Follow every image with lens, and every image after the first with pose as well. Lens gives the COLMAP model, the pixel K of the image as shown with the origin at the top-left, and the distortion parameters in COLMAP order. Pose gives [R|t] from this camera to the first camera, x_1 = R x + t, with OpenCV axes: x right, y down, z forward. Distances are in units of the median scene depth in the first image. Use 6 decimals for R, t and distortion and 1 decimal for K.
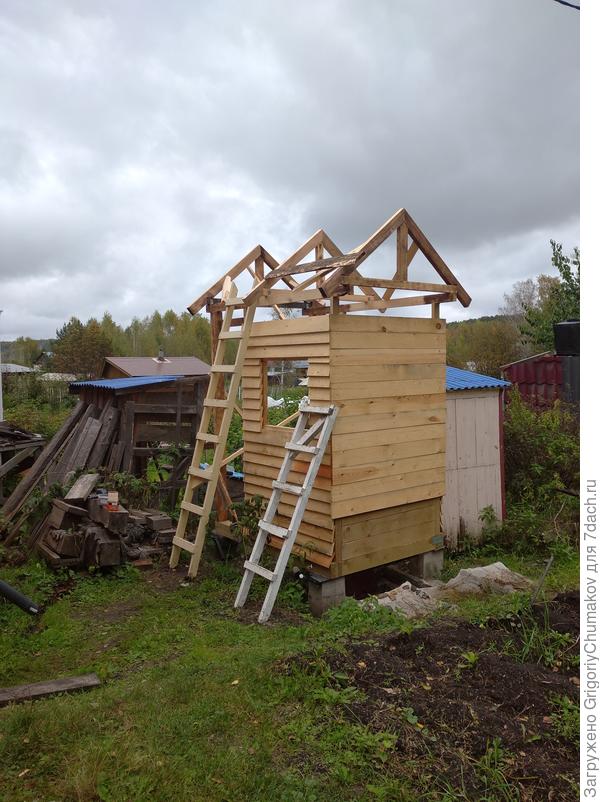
lens RADIAL K [[647.5, 0, 299.4], [0, 647.5, 401.4], [0, 0, 1]] dist [0.040382, 0.000510]
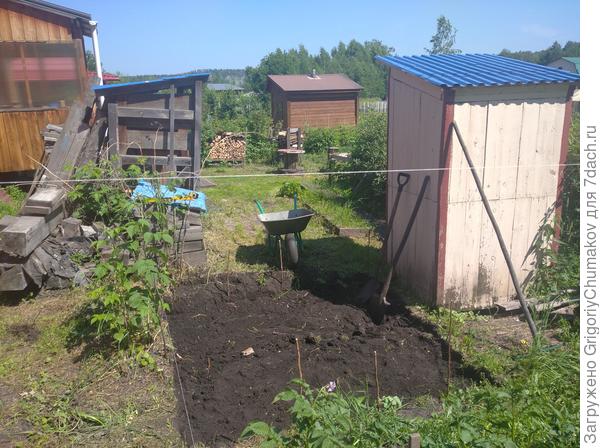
lens RADIAL K [[492.0, 0, 294.6], [0, 492.0, 225.5], [0, 0, 1]] dist [0.012888, -0.034275]
pose [[0.949015, 0.078292, -0.305355, 0.244793], [-0.010331, 0.975871, 0.218103, 0.016241], [0.315063, -0.203829, 0.926925, 0.480506]]
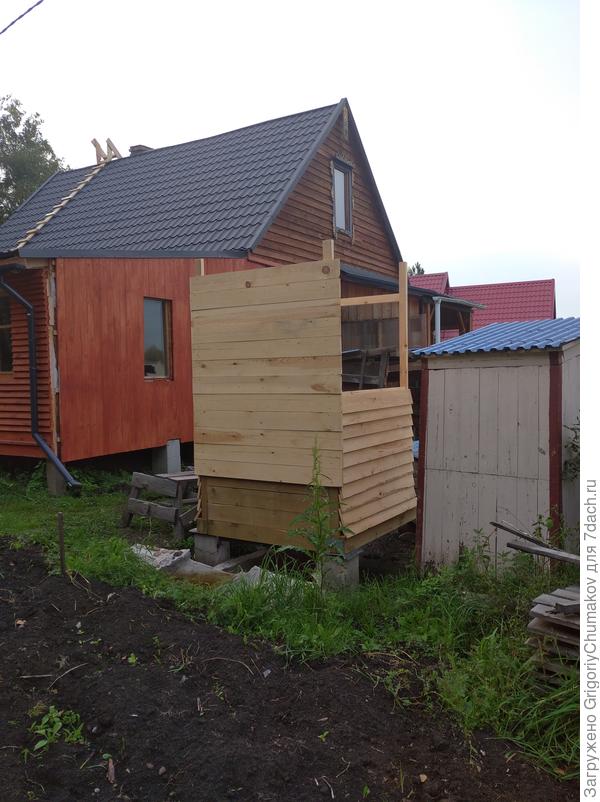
lens RADIAL K [[650.5, 0, 301.6], [0, 650.5, 402.0], [0, 0, 1]] dist [0.017218, 0.000423]
pose [[0.342236, 0.053602, -0.938084, 0.934494], [-0.042761, 0.998226, 0.041438, 0.012346], [0.938641, 0.025932, 0.343921, 0.694981]]
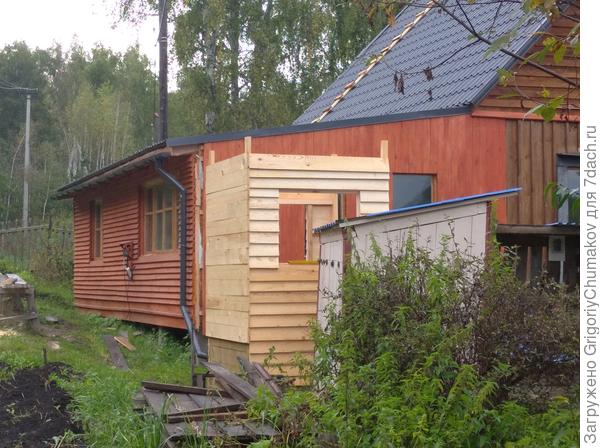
lens RADIAL K [[1165.8, 0, 300.3], [0, 1165.8, 223.7], [0, 0, 1]] dist [0.042446, 0.000000]
pose [[-0.306787, -0.020968, -0.951547, 1.781713], [-0.045575, 0.998934, -0.007318, -0.016085], [0.950687, 0.041122, -0.307415, 1.585674]]
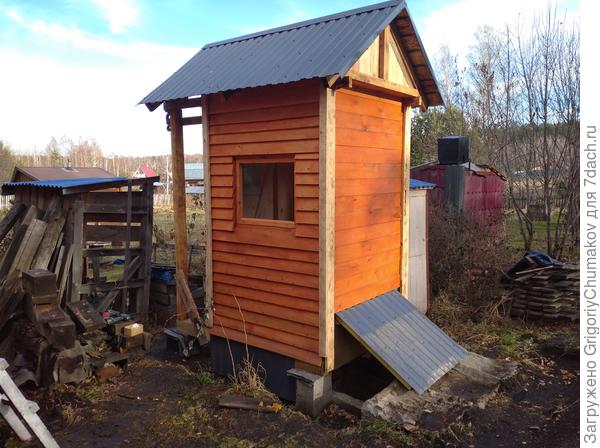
lens RADIAL K [[492.0, 0, 297.7], [0, 492.0, 220.8], [0, 0, 1]] dist [0.012888, -0.034275]
pose [[0.970663, -0.011409, 0.240173, -0.144216], [0.003598, 0.999451, 0.032935, 0.007522], [-0.240417, -0.031105, 0.970171, 0.250768]]
